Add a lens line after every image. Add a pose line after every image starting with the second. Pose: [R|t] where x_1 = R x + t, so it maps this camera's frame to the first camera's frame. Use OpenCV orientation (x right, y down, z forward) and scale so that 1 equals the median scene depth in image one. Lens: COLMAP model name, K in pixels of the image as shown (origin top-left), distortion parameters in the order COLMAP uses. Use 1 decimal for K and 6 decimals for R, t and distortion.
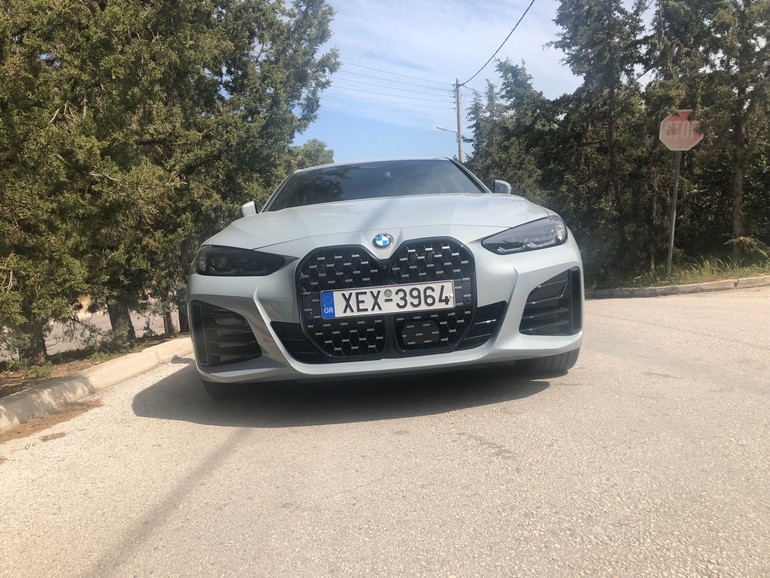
lens RADIAL K [[614.4, 0, 382.3], [0, 614.4, 289.5], [0, 0, 1]] dist [0.005051, -0.004293]
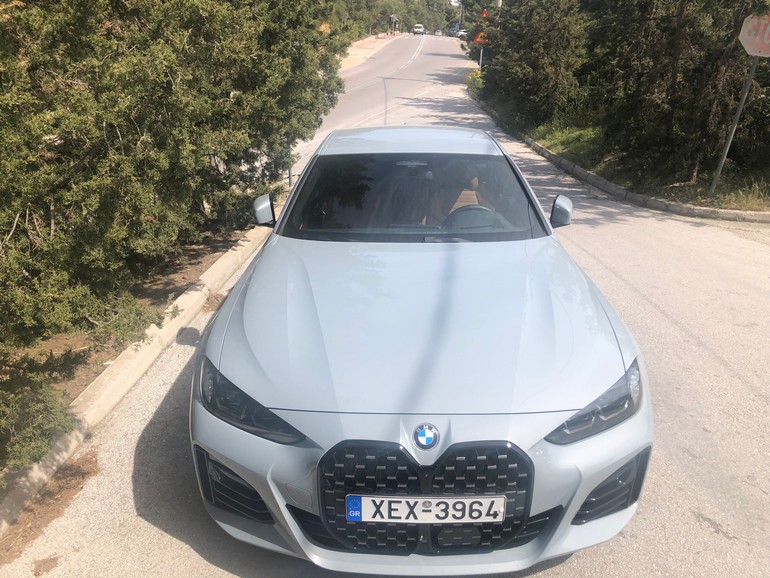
lens RADIAL K [[614.4, 0, 388.0], [0, 614.4, 288.7], [0, 0, 1]] dist [0.005051, -0.004293]
pose [[0.996330, 0.085292, 0.007198, -0.073869], [-0.083813, 0.955056, 0.284329, -0.503483], [0.017377, -0.283889, 0.958700, 0.276041]]
